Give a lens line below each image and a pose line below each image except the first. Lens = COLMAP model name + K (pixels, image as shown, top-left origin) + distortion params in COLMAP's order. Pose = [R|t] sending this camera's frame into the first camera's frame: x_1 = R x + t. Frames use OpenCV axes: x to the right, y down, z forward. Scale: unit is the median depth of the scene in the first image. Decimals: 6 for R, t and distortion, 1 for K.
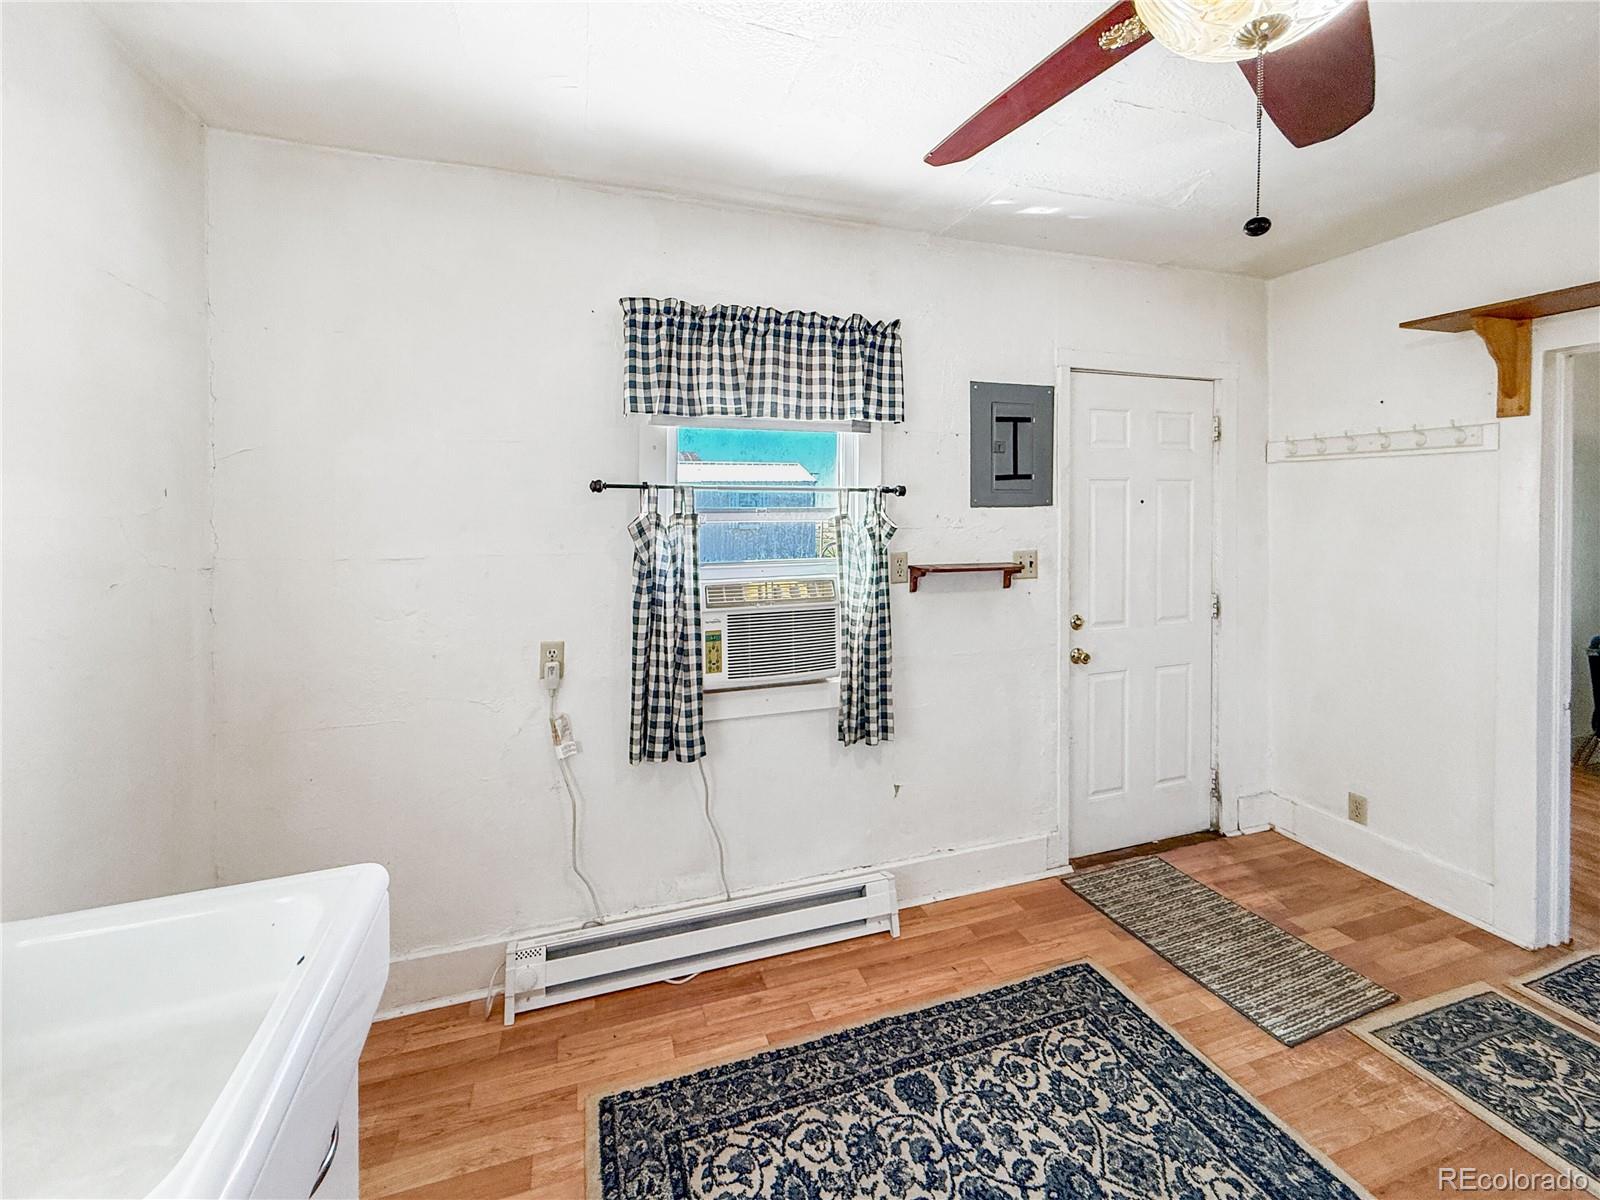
lens RADIAL K [[676.7, 0, 800.8], [0, 676.7, 516.4], [0, 0, 1]] dist [0.000319, 0.000278]
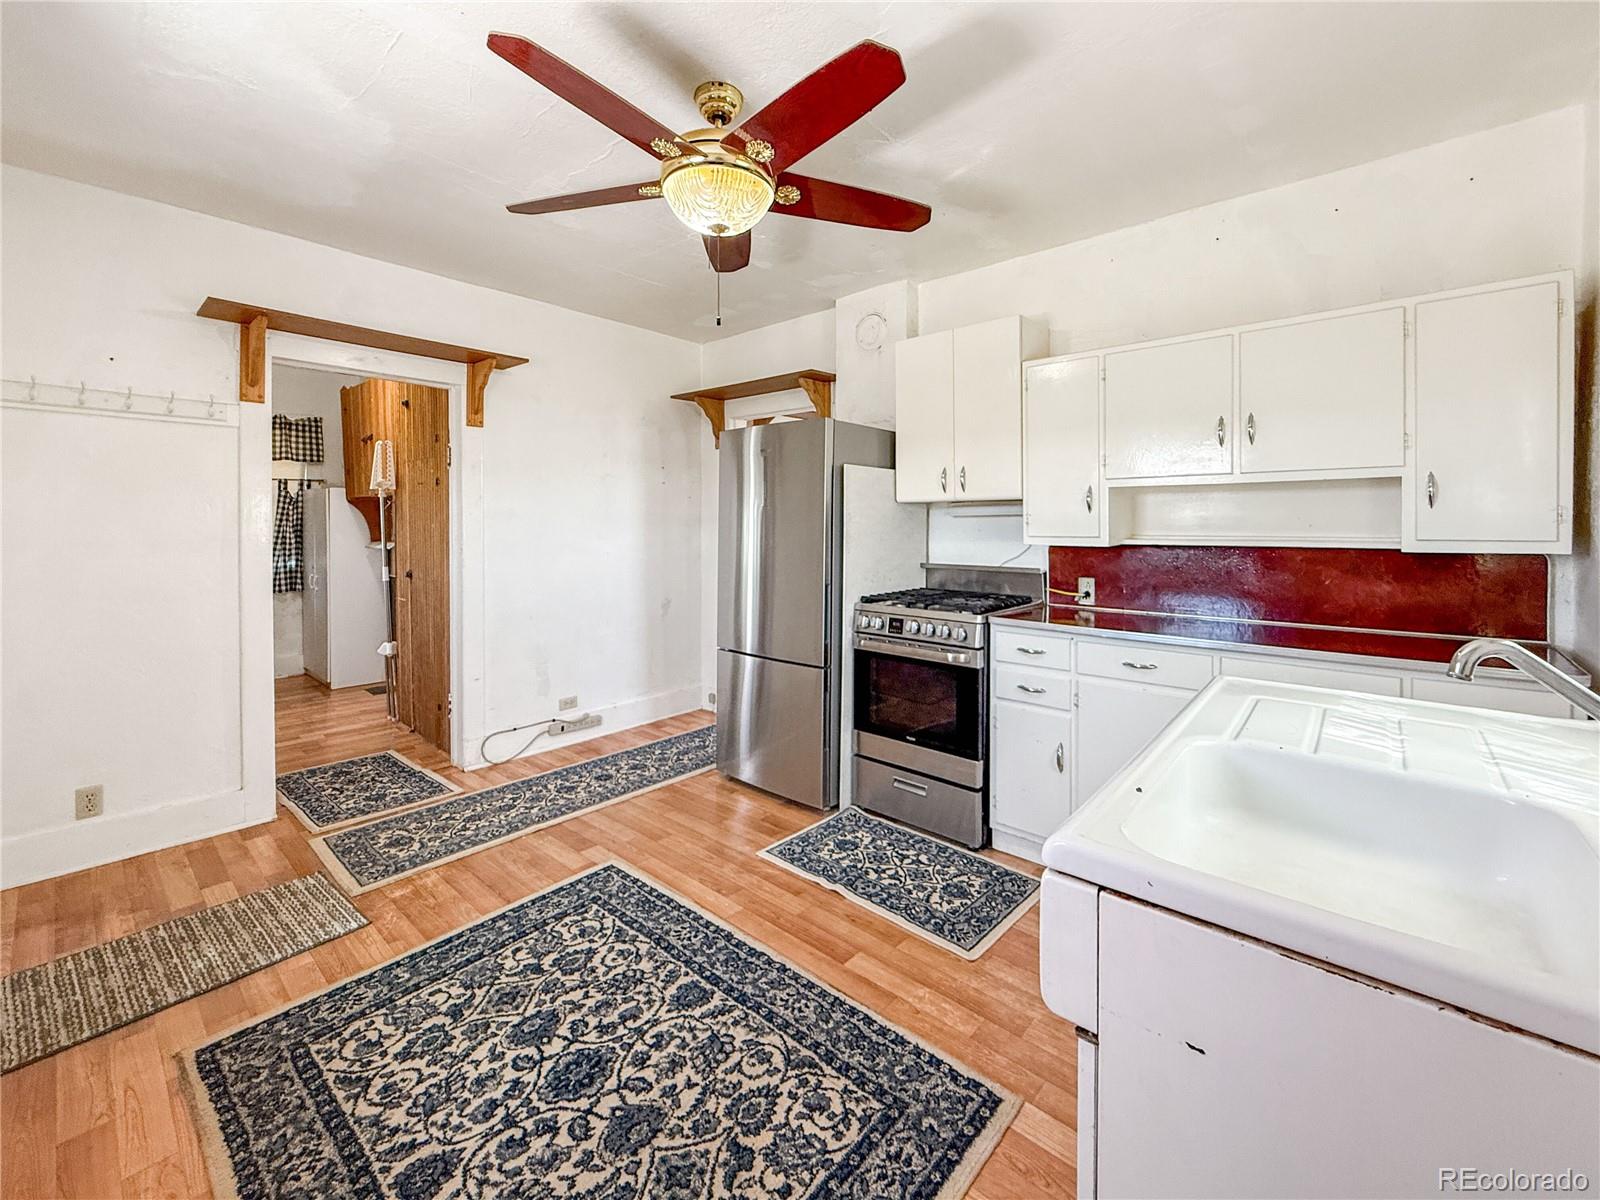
lens RADIAL K [[669.0, 0, 803.9], [0, 669.0, 518.5], [0, 0, 1]] dist [-0.000449, -0.000126]
pose [[-0.495663, 0.004878, 0.868501, -0.652372], [0.012763, 0.999917, 0.001668, 0.093310], [-0.868421, 0.011912, -0.495684, 0.914491]]
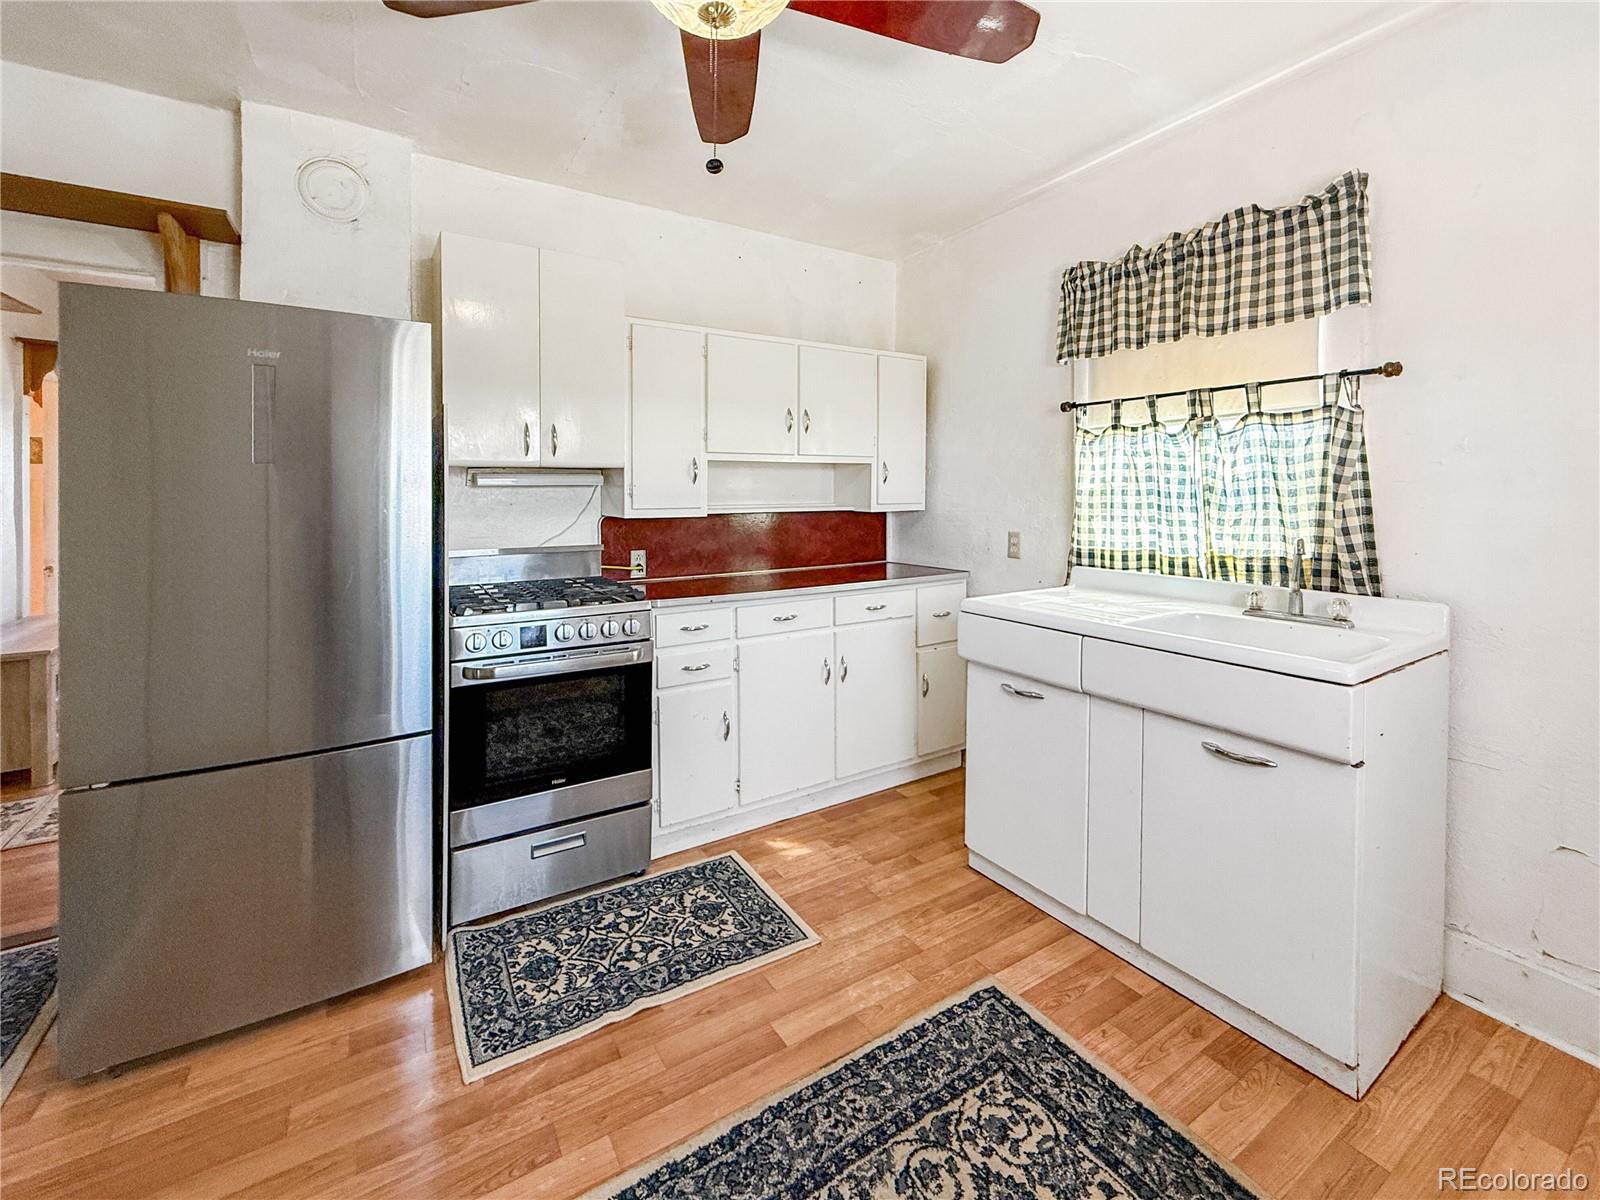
lens RADIAL K [[680.4, 0, 794.3], [0, 680.4, 502.0], [0, 0, 1]] dist [0.000432, -0.000298]
pose [[-0.973737, 0.007627, -0.227549, 0.405138], [0.001504, 0.999632, 0.027070, 0.091461], [0.227672, 0.026017, -0.973390, 1.162180]]
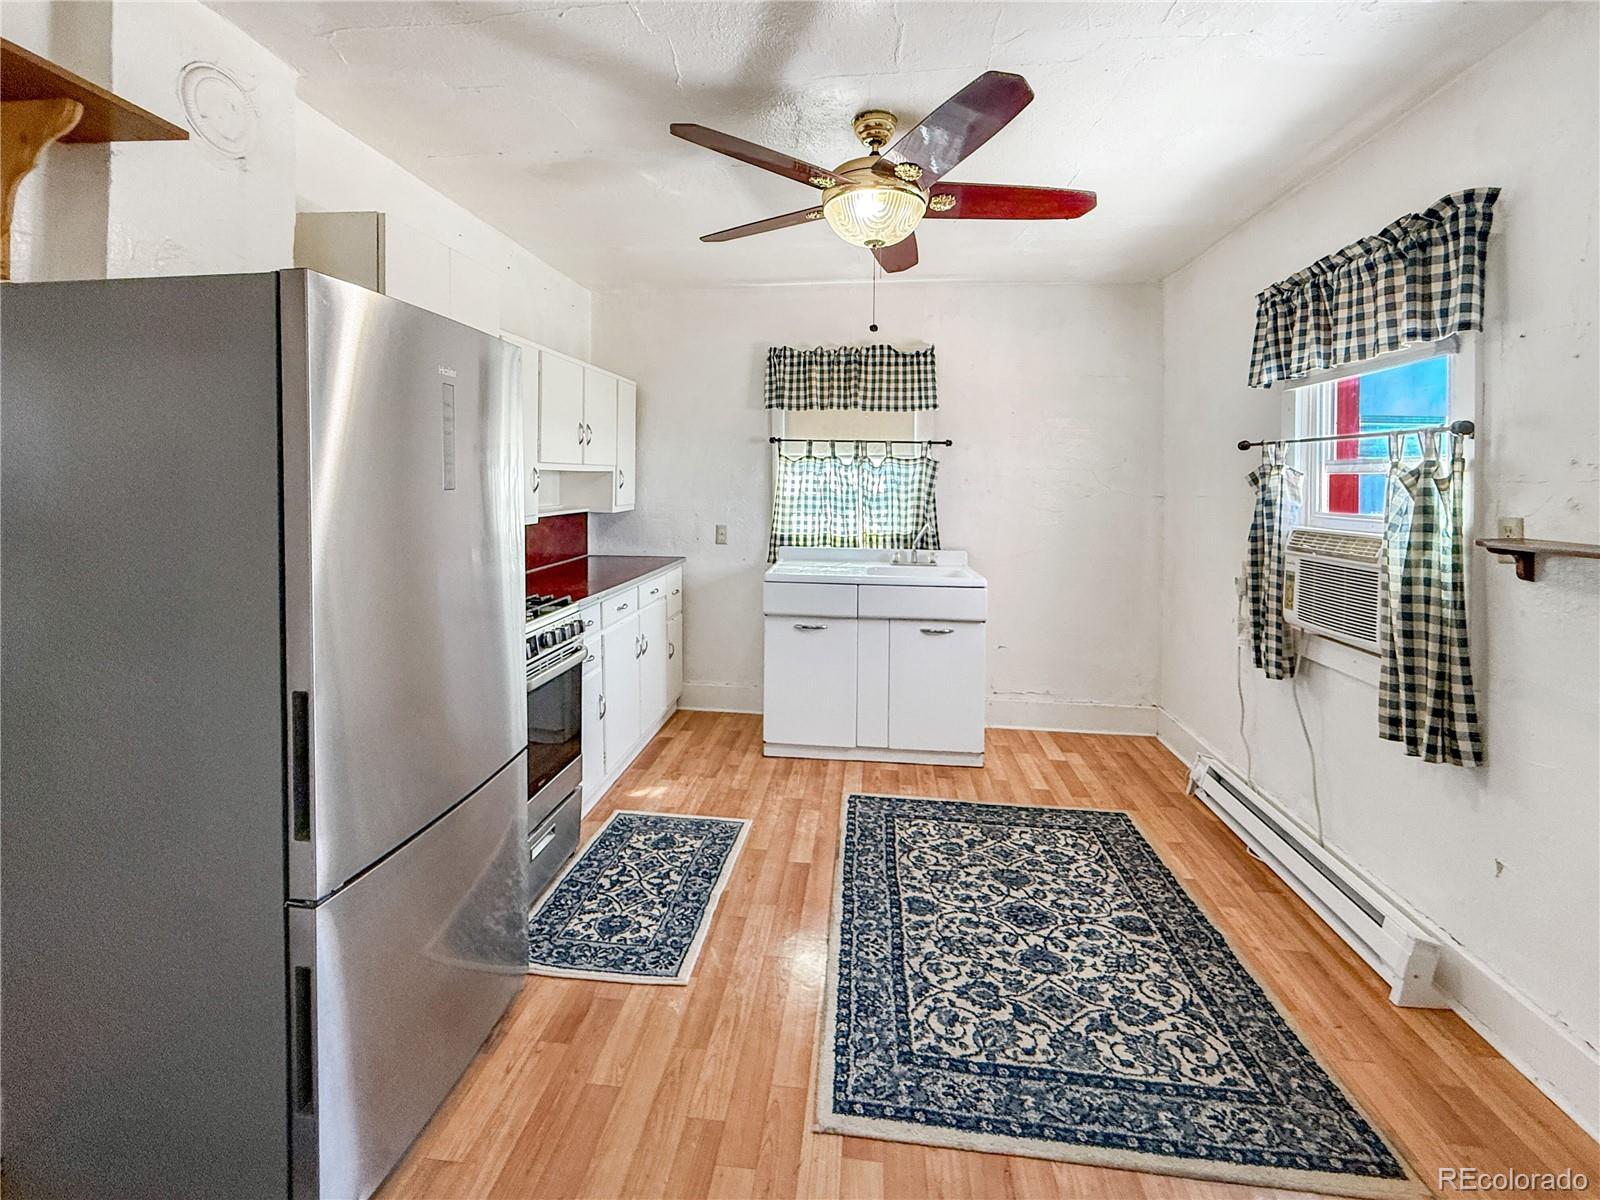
lens RADIAL K [[684.0, 0, 797.5], [0, 684.0, 480.6], [0, 0, 1]] dist [-0.001379, 0.000366]
pose [[-0.425291, -0.002109, -0.905054, 1.442104], [-0.023532, 0.999685, 0.008728, 0.036956], [0.904751, 0.025010, -0.425206, 0.877714]]
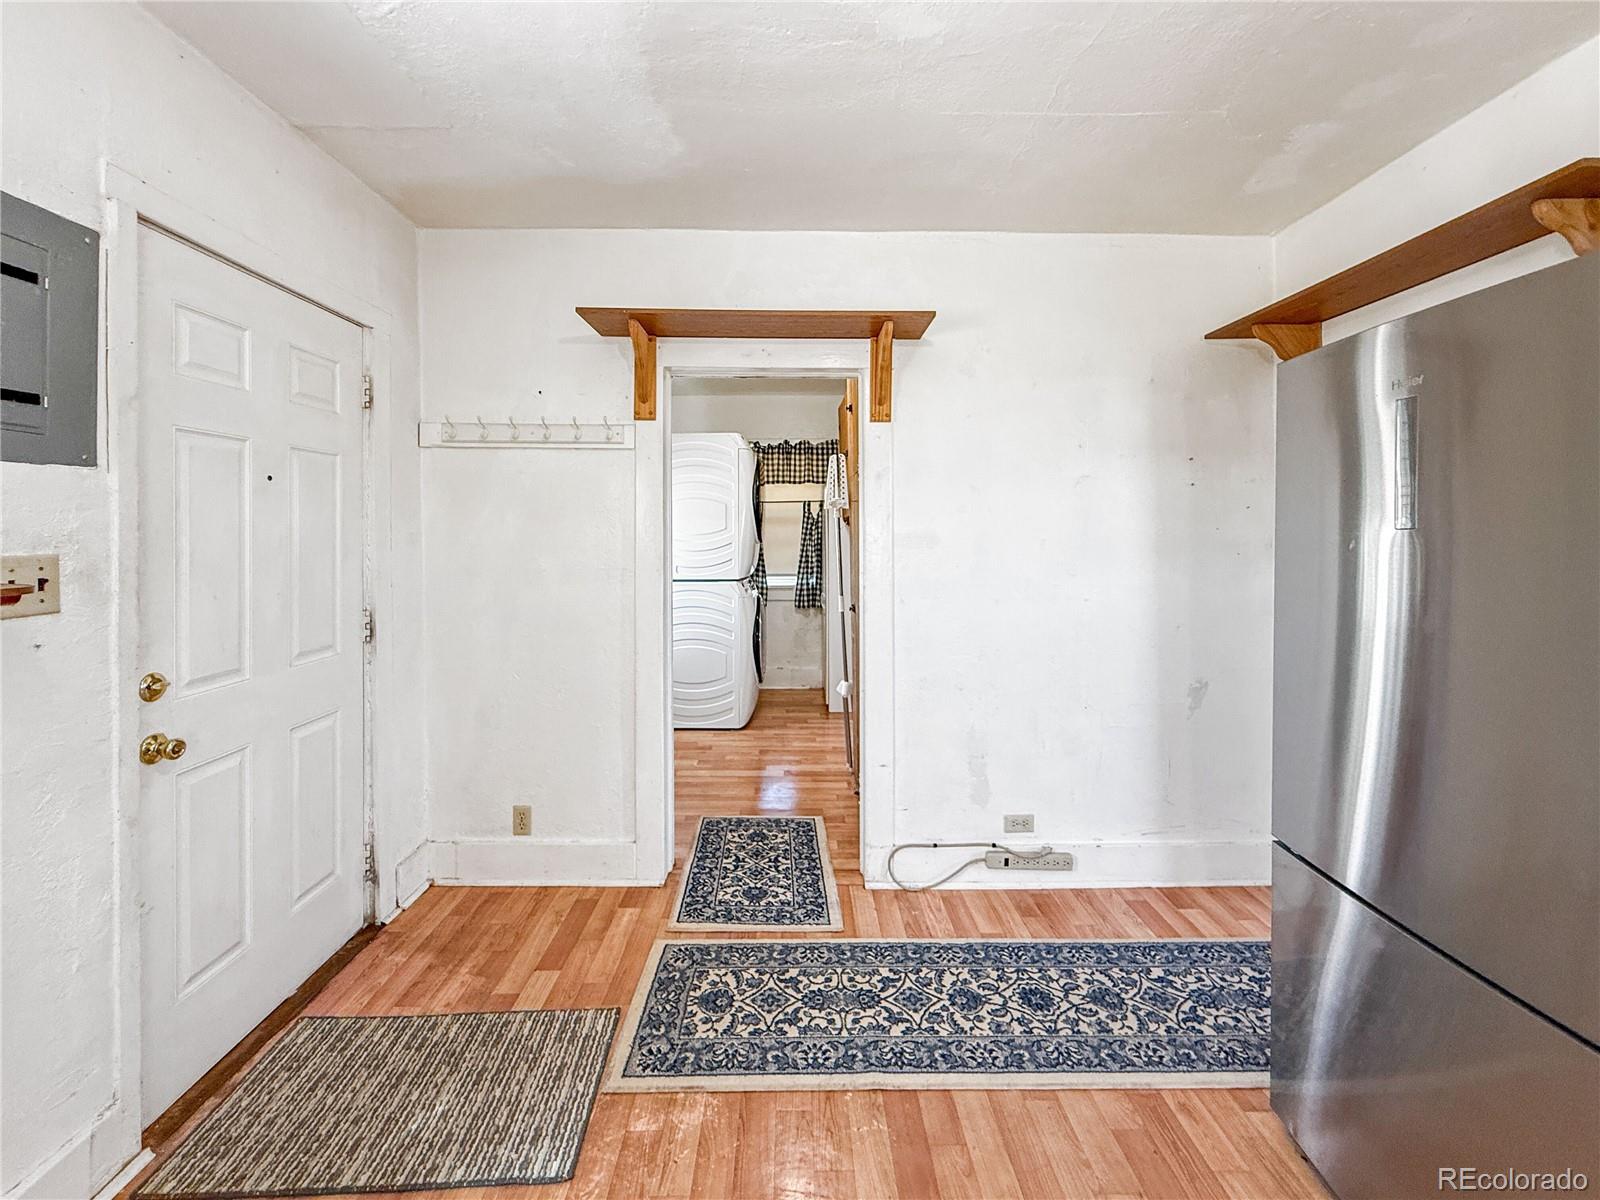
lens RADIAL K [[666.9, 0, 798.3], [0, 666.9, 535.1], [0, 0, 1]] dist [0.001418, -0.000547]
pose [[0.309463, -0.000019, 0.950912, 0.088389], [0.013085, 0.999905, -0.004238, 0.065979], [-0.950822, 0.013754, 0.309434, 0.515161]]
